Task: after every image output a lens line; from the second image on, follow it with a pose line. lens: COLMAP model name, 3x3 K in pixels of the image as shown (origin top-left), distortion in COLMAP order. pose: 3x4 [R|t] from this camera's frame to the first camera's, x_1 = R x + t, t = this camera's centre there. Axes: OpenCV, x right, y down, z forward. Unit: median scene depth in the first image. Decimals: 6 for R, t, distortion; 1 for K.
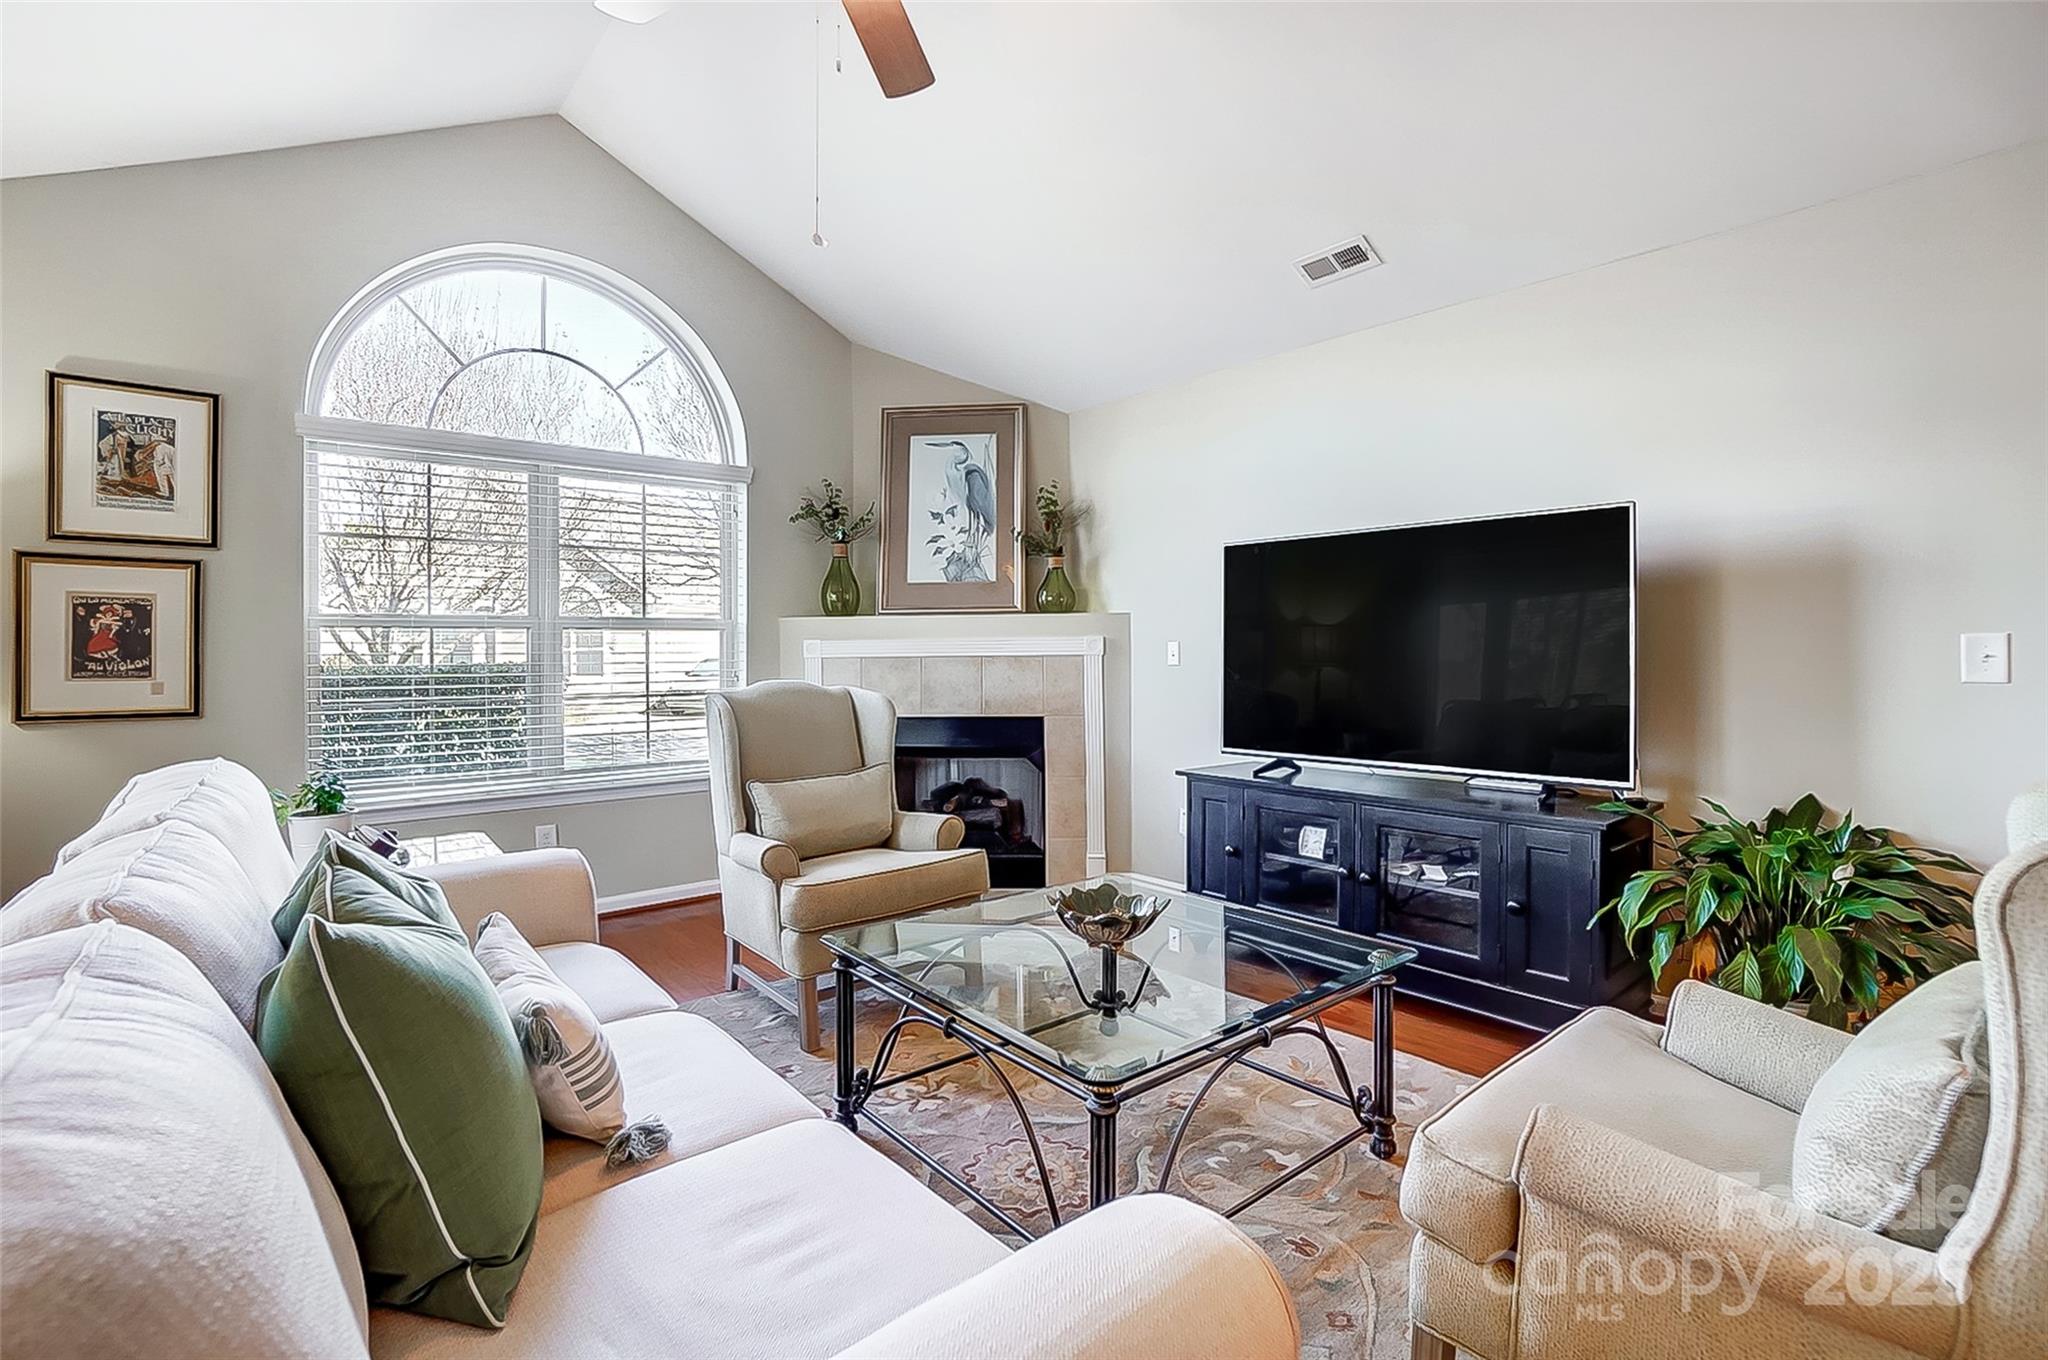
lens RADIAL K [[920.7, 0, 1016.7], [0, 920.7, 652.8], [0, 0, 1]] dist [-0.057352, 0.021295]
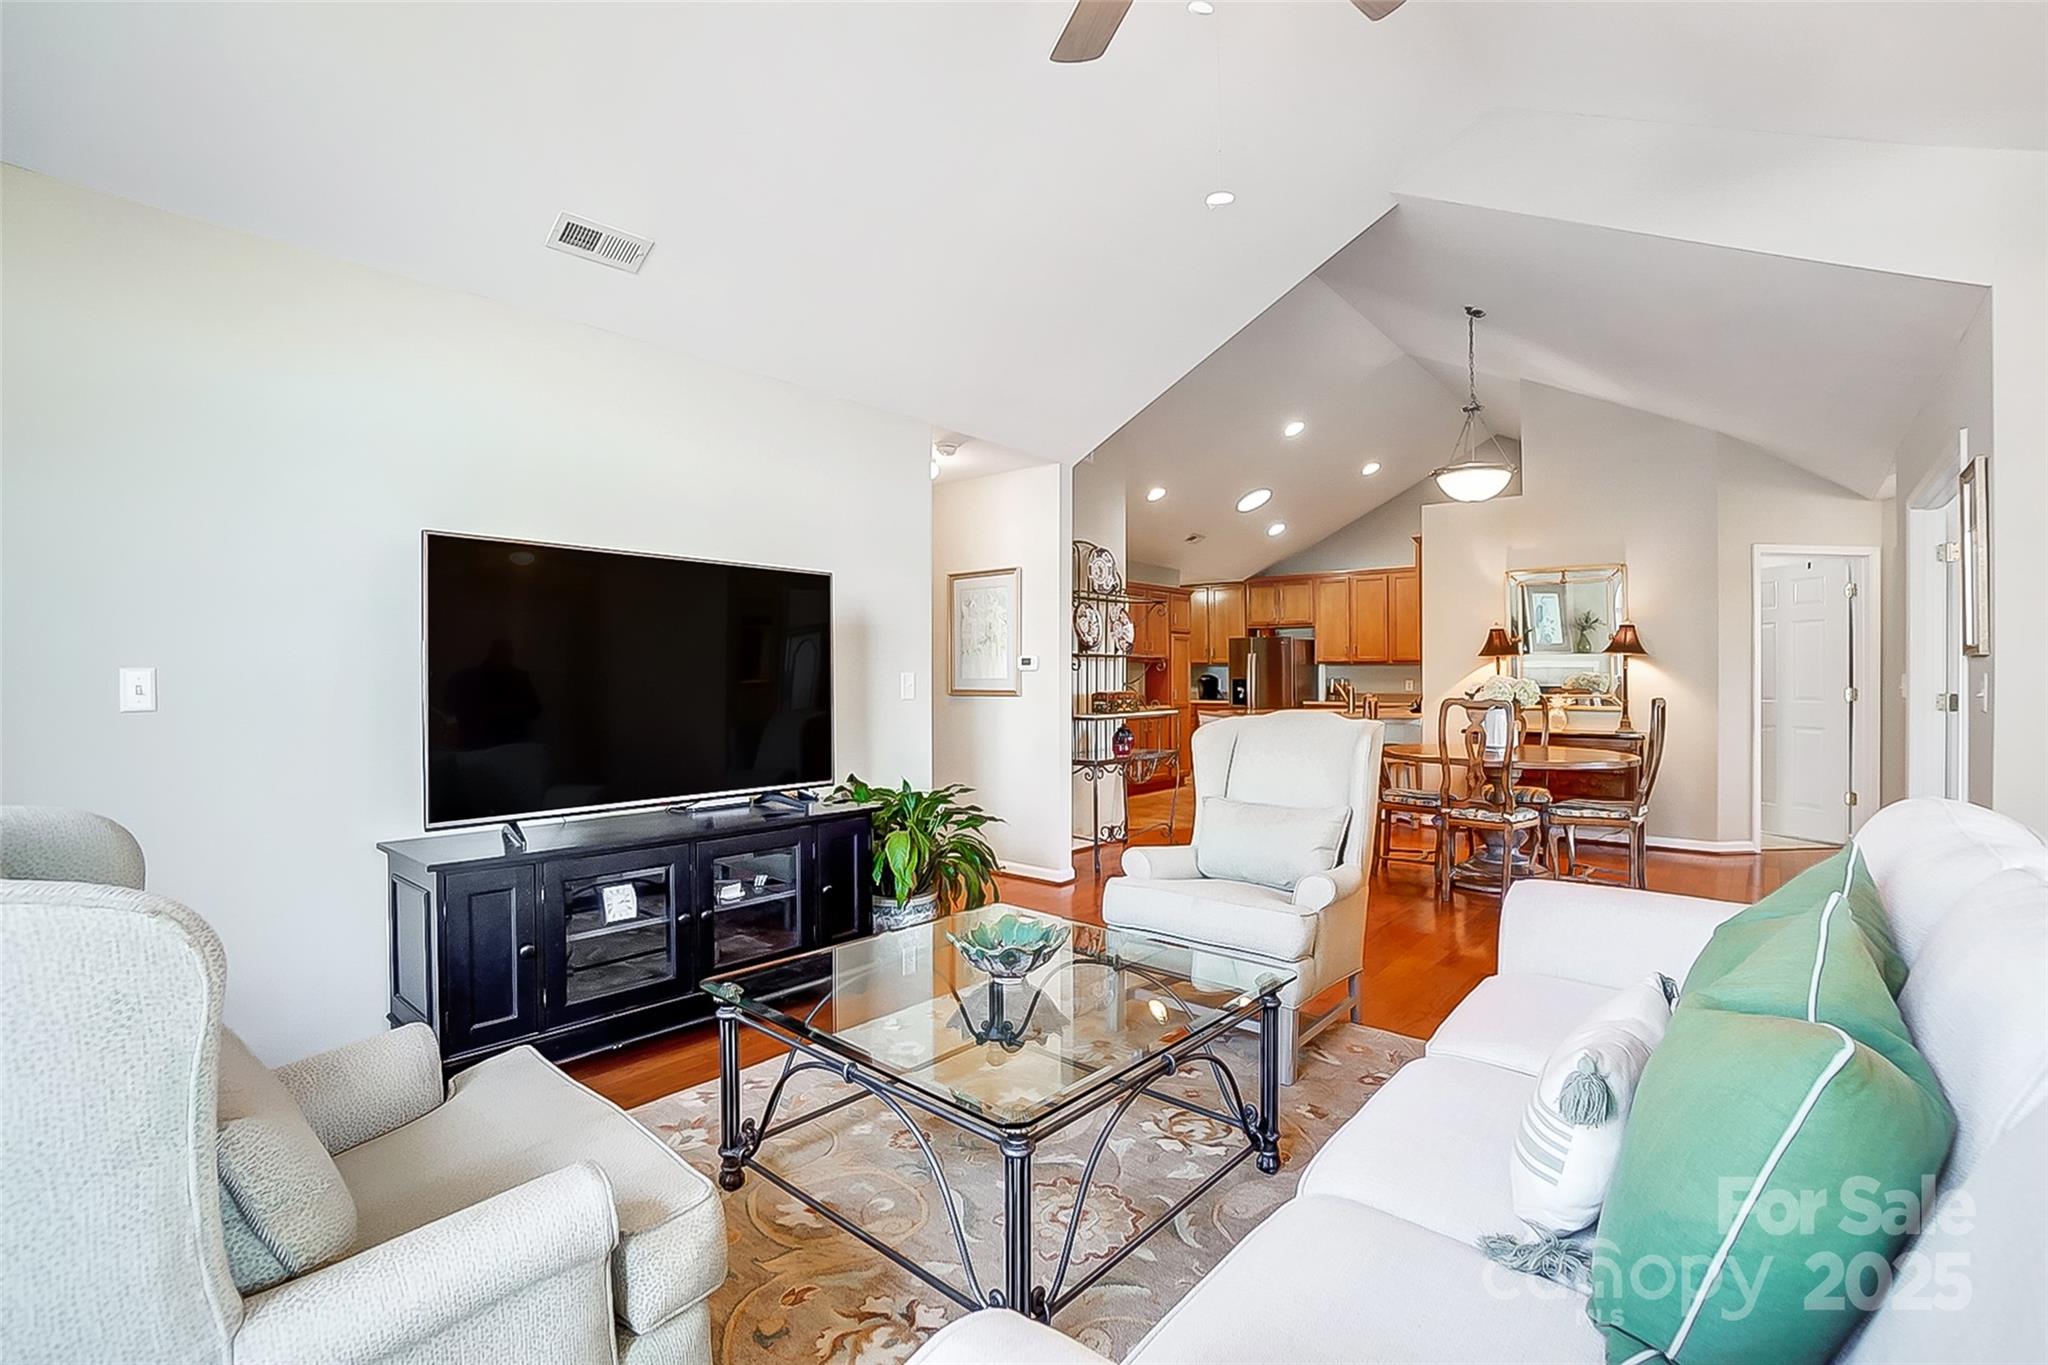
lens RADIAL K [[912.9, 0, 1017.0], [0, 912.9, 678.0], [0, 0, 1]] dist [-0.070056, 0.024671]
pose [[-0.167755, 0.005199, 0.985815, -0.391688], [0.007631, 0.999963, -0.003975, 0.000469], [-0.985799, 0.006856, -0.167789, 0.521213]]
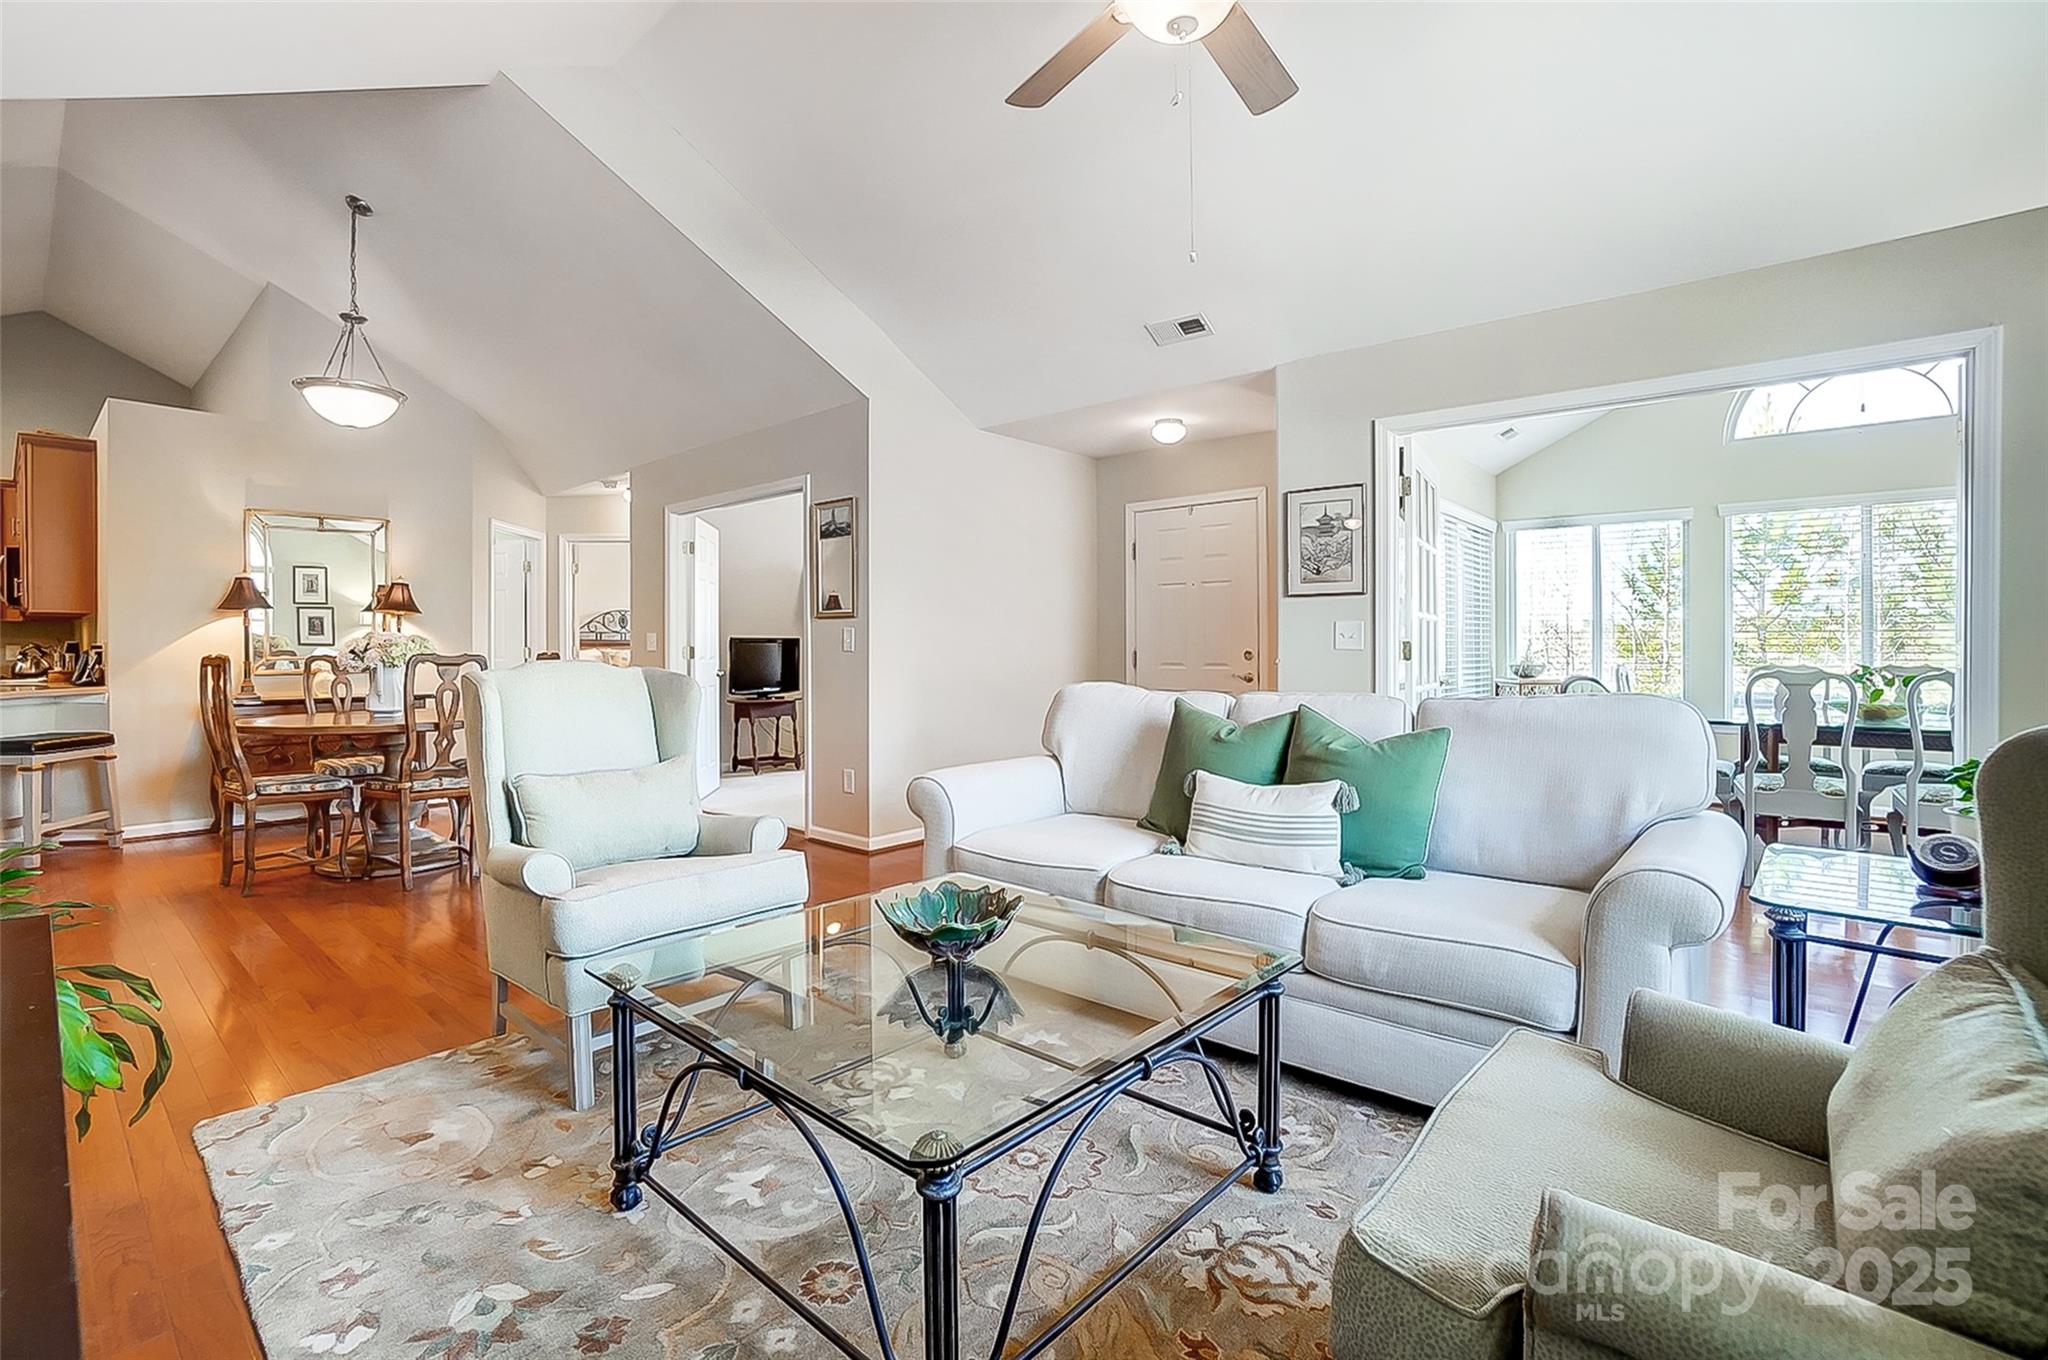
lens RADIAL K [[935.9, 0, 1016.2], [0, 935.9, 664.2], [0, 0, 1]] dist [-0.064211, 0.025000]
pose [[-0.986897, 0.014814, -0.160670, 0.081061], [0.009940, 0.999467, 0.031102, 0.009298], [0.161045, 0.029097, -0.986518, 0.851051]]
